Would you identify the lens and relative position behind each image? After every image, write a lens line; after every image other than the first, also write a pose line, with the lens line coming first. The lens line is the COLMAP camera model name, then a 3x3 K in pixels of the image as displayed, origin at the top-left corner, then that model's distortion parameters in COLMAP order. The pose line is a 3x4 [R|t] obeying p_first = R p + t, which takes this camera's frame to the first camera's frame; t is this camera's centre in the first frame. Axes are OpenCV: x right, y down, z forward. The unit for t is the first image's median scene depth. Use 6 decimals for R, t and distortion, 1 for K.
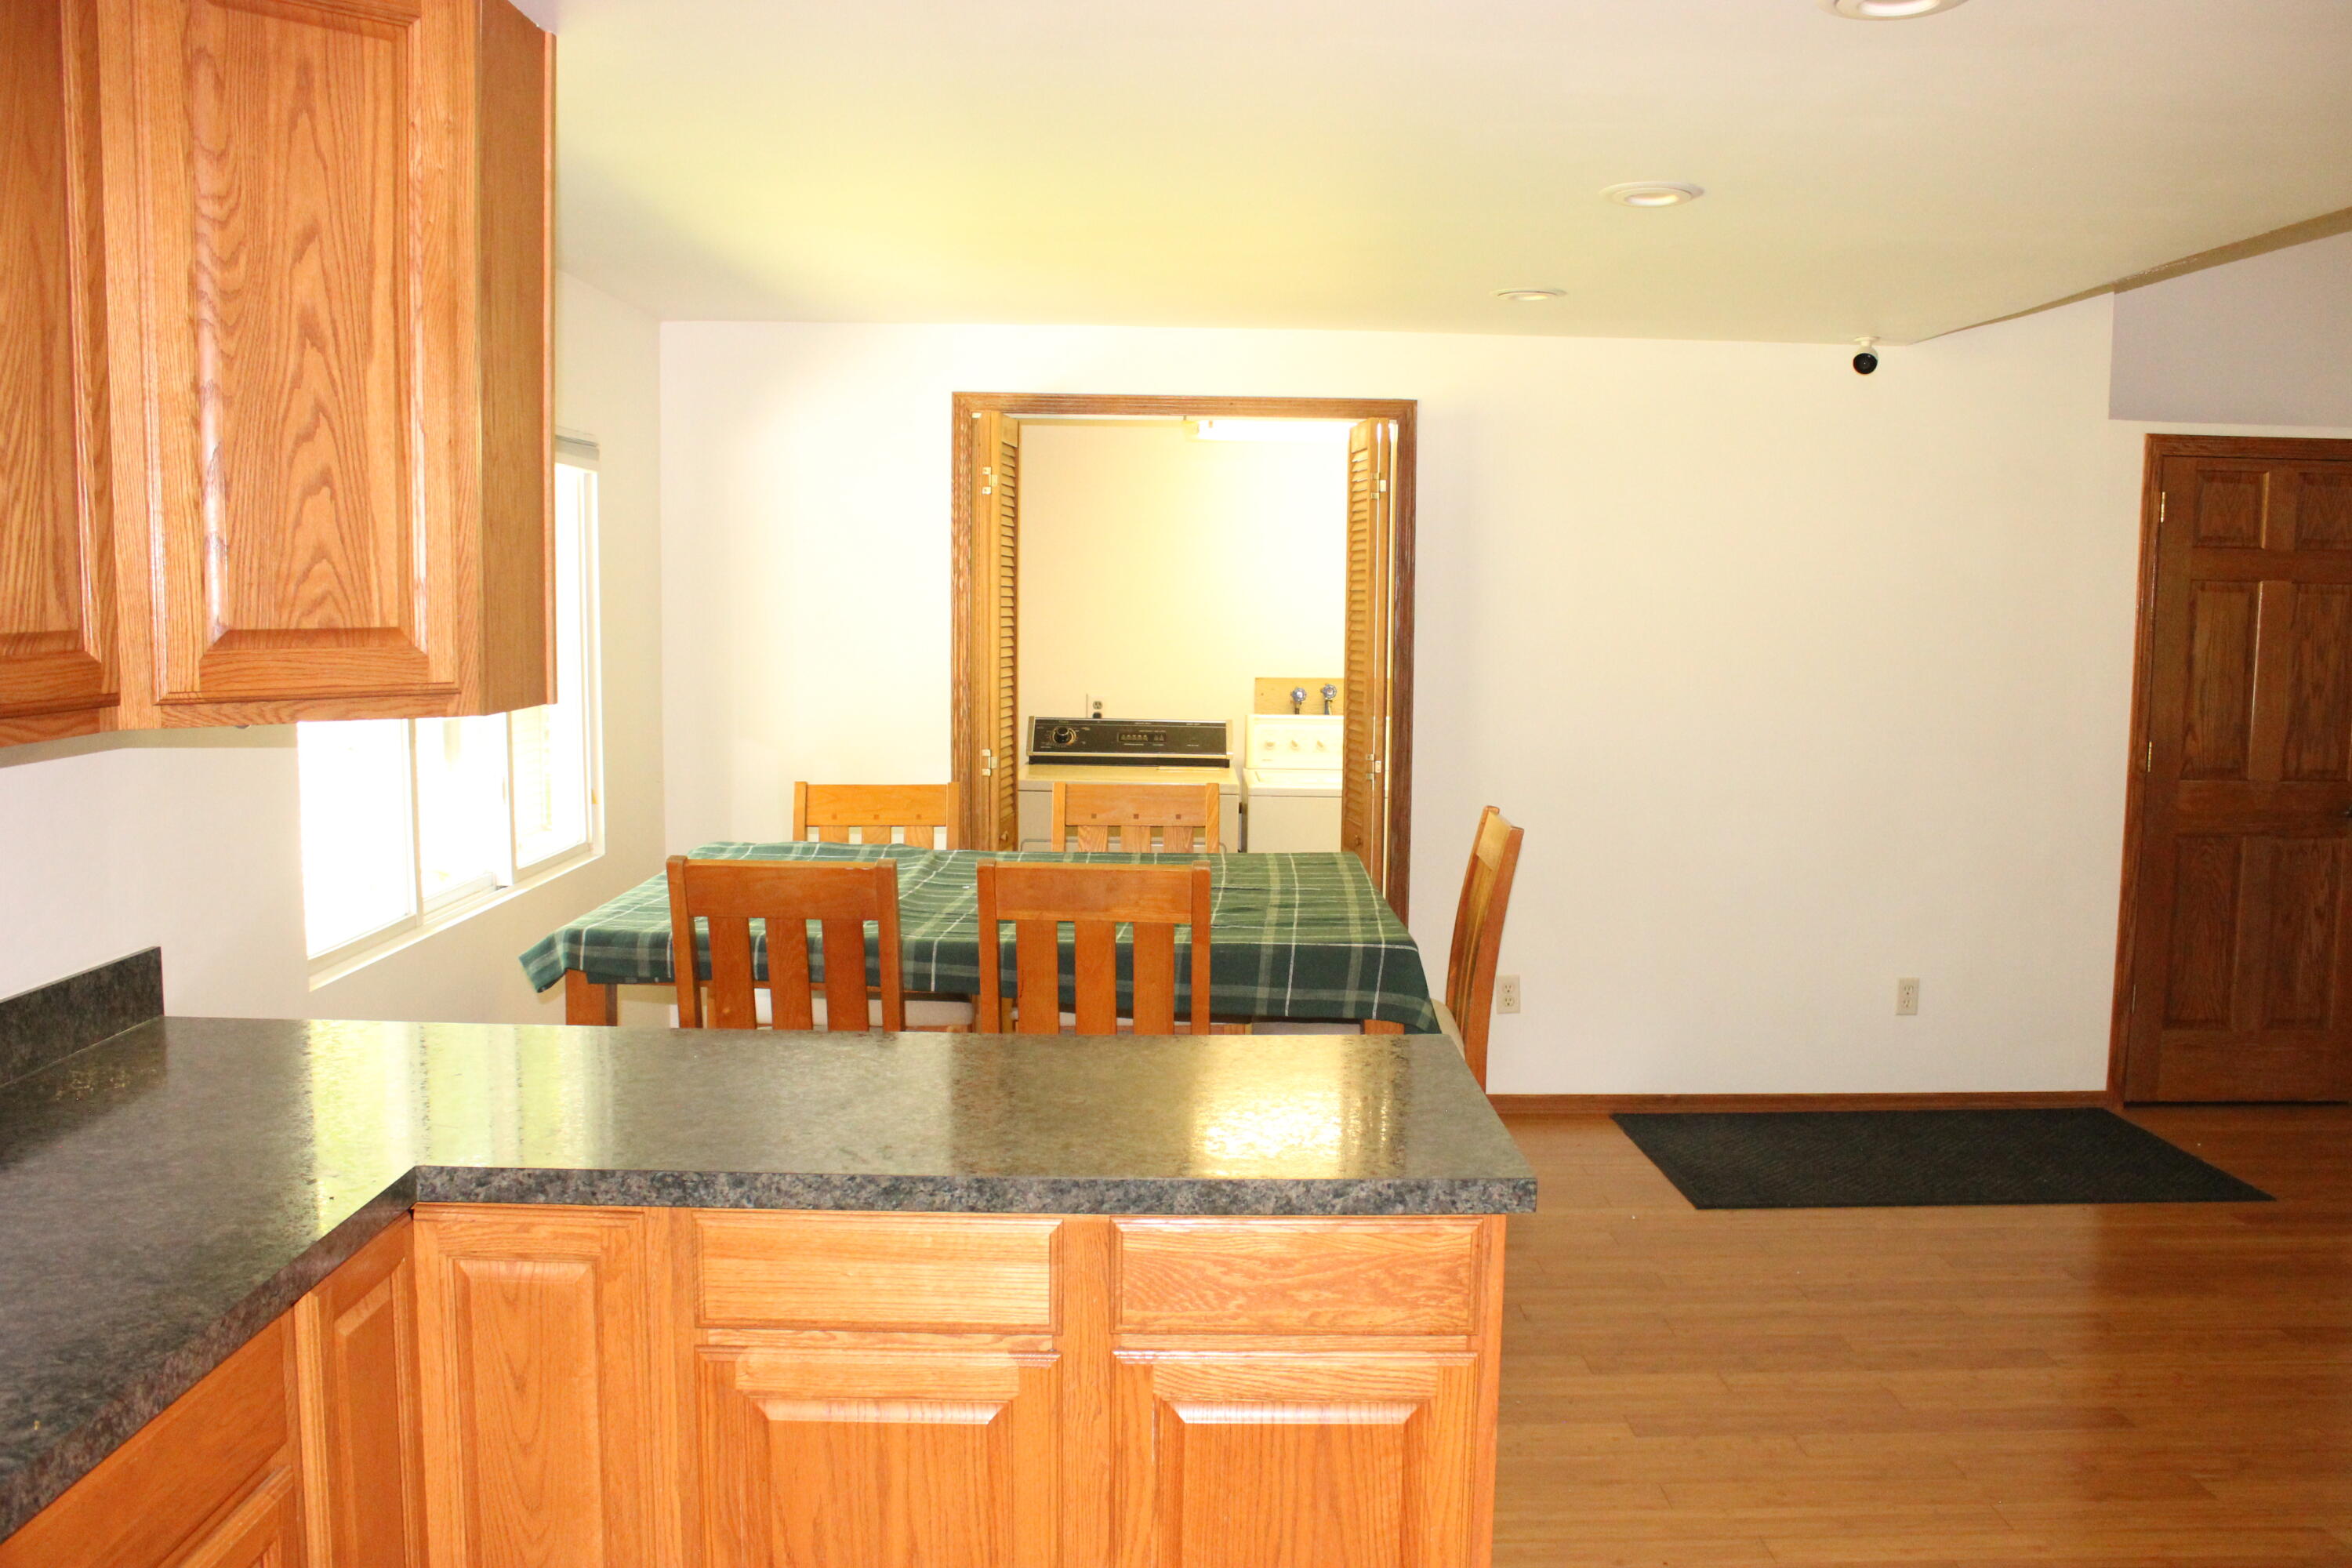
lens RADIAL K [[1956.0, 0, 1183.2], [0, 1956.0, 786.8], [0, 0, 1]] dist [-0.170042, 0.154636]
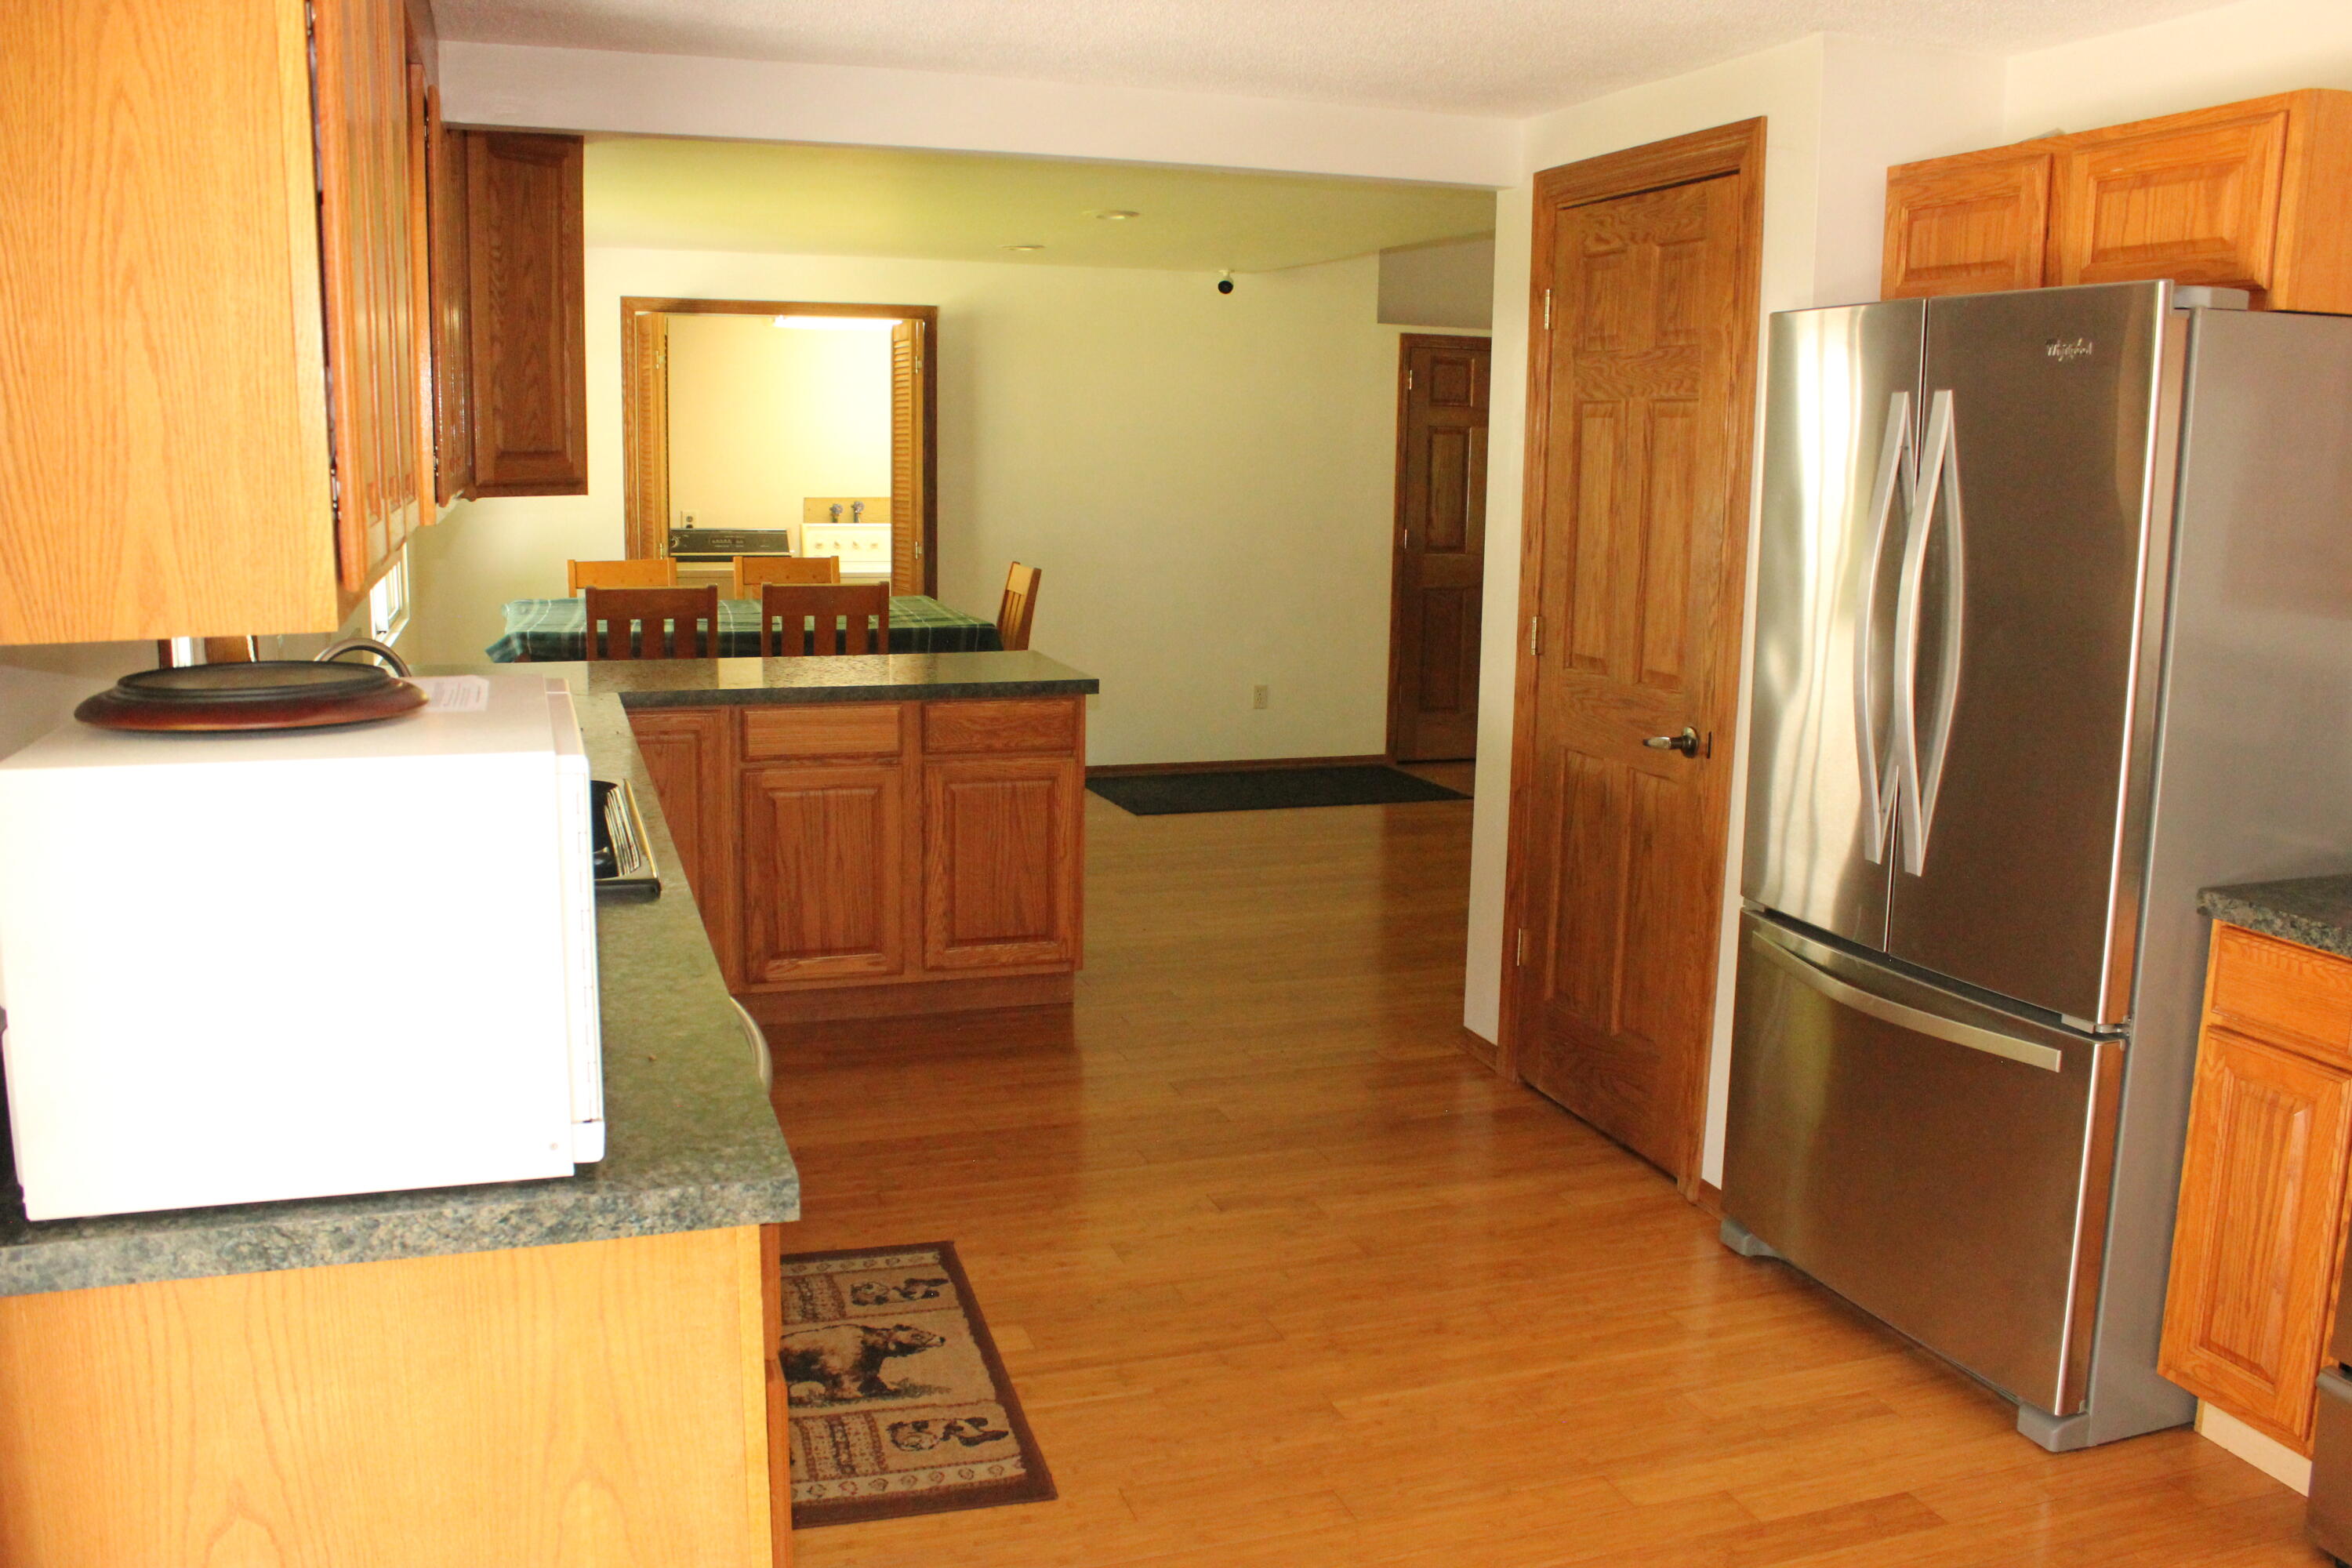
lens RADIAL K [[1956.0, 0, 1183.2], [0, 1956.0, 786.8], [0, 0, 1]] dist [-0.170042, 0.154636]
pose [[0.950359, -0.049417, 0.307207, -0.208499], [0.024724, 0.996179, 0.083761, 0.059986], [-0.310173, -0.072008, 0.947949, -0.595586]]
